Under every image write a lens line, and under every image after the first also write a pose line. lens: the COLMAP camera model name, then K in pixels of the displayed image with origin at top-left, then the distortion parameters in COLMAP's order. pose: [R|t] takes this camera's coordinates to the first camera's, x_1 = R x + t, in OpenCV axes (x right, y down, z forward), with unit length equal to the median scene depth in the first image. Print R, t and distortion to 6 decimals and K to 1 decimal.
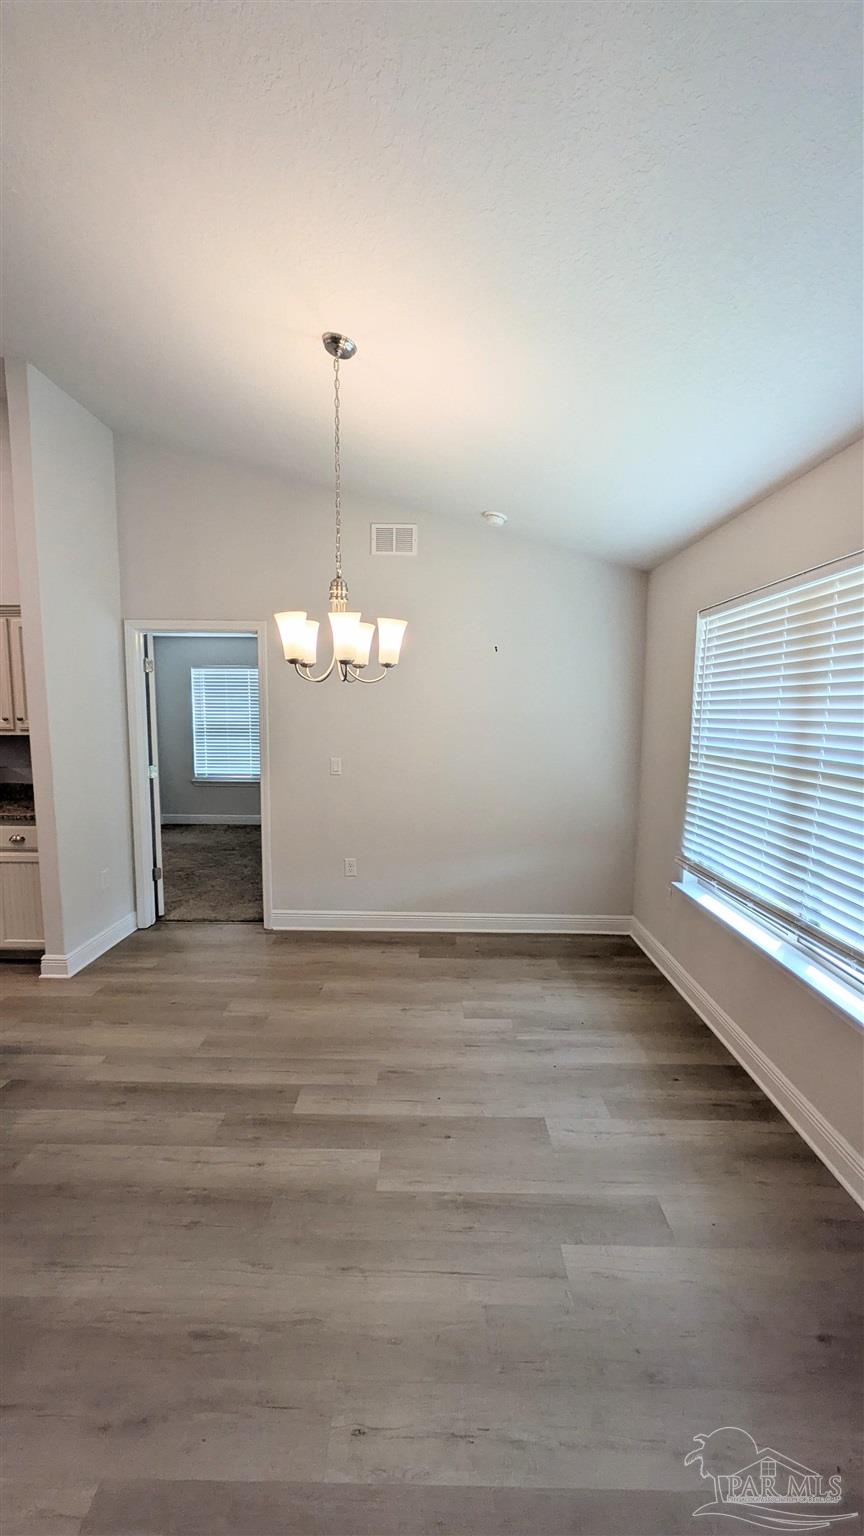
lens RADIAL K [[604.0, 0, 432.0], [0, 604.0, 768.0], [0, 0, 1]] dist [0.001369, 0.000204]
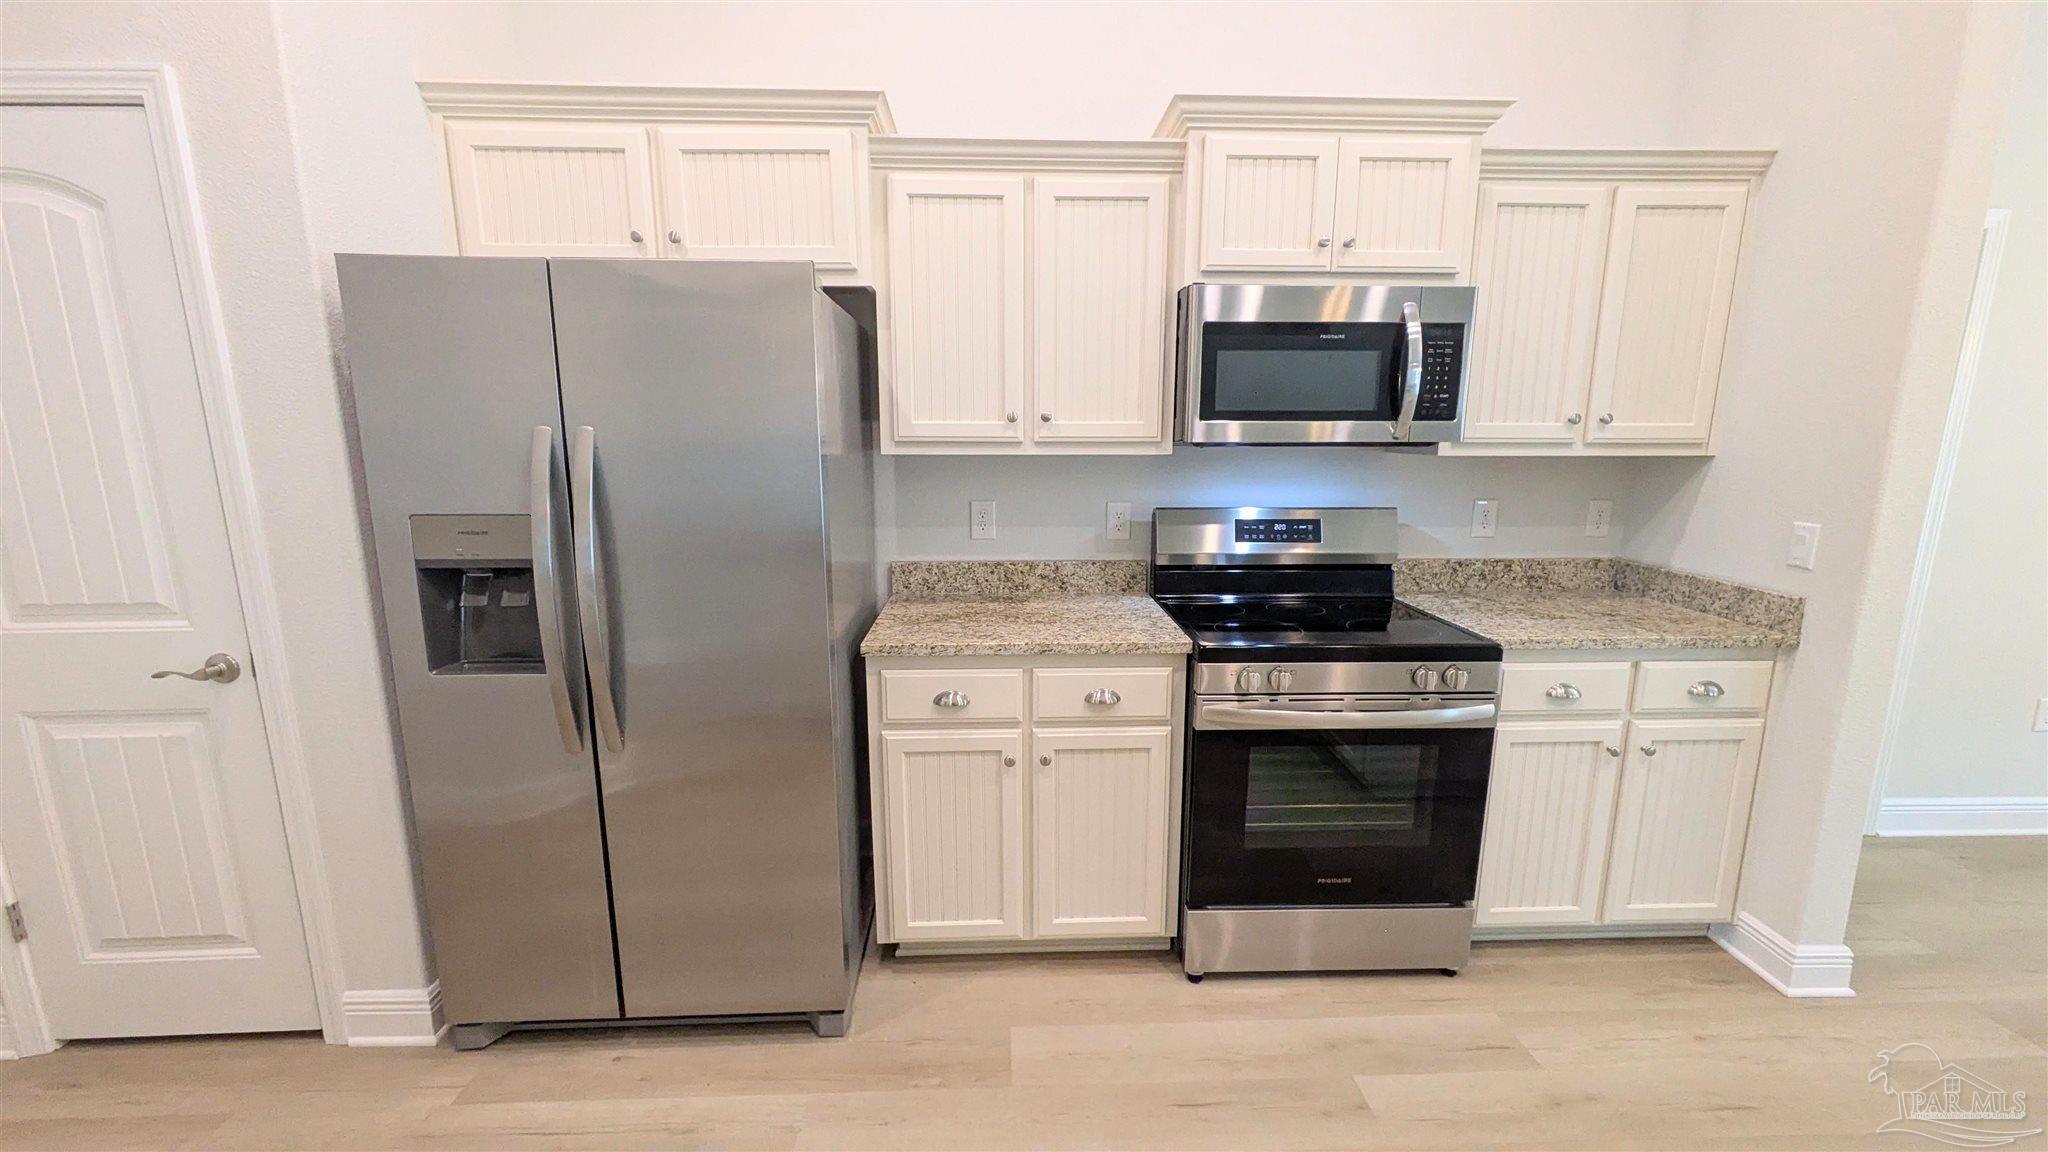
lens RADIAL K [[805.4, 0, 1026.8], [0, 805.4, 579.1], [0, 0, 1]] dist [0.001369, 0.000204]
pose [[0.998624, -0.012780, 0.050853, -1.137172], [0.008208, 0.995987, 0.089124, -0.019871], [-0.051788, -0.088584, 0.994722, 0.413002]]
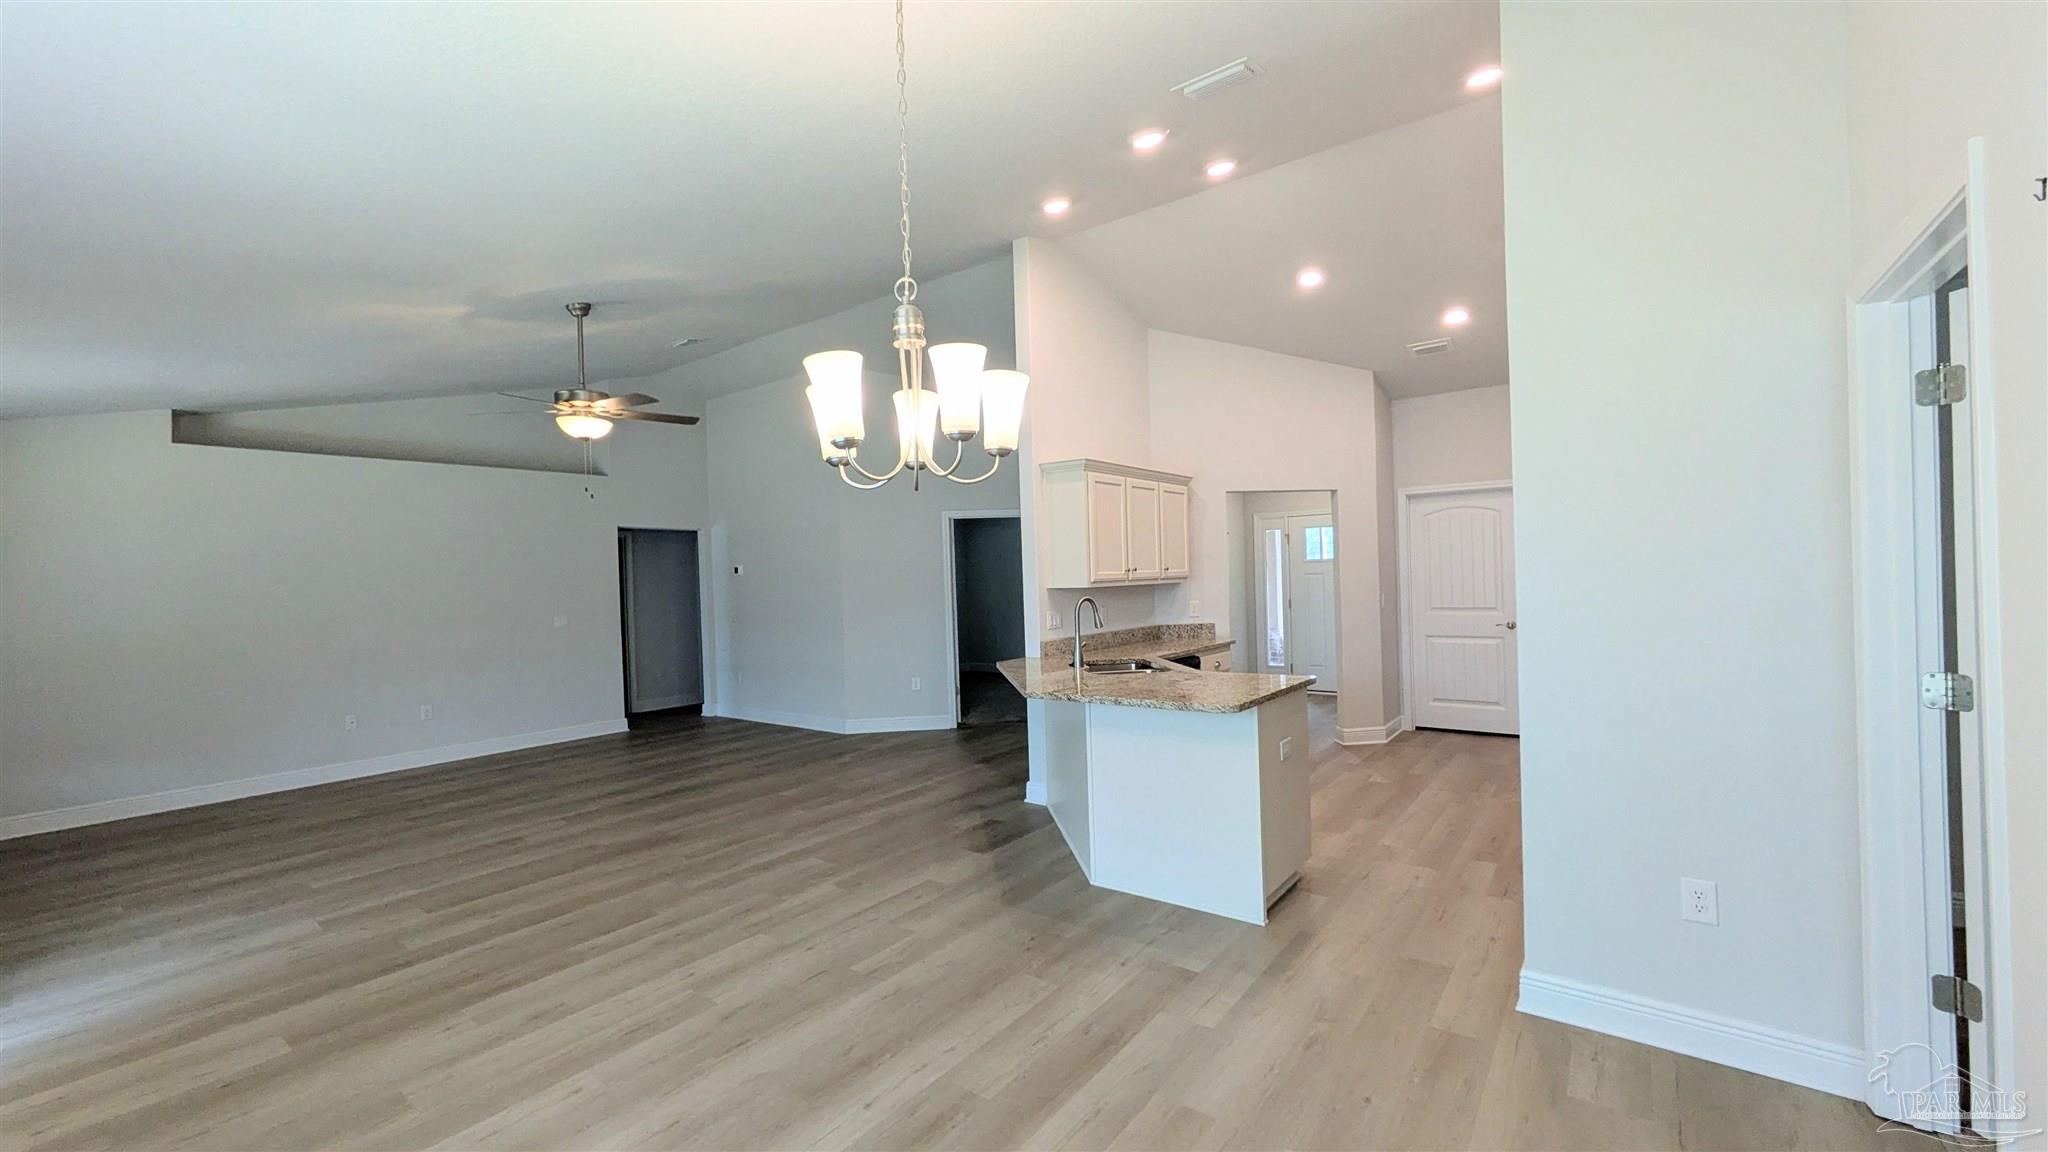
lens RADIAL K [[794.8, 0, 1024.0], [0, 794.8, 576.0], [0, 0, 1]] dist [-0.000755, -0.000247]
pose [[-0.596064, 0.012333, -0.802842, 0.234736], [-0.050009, 0.997371, 0.052450, -0.063360], [0.801378, 0.071413, -0.593880, 0.942358]]
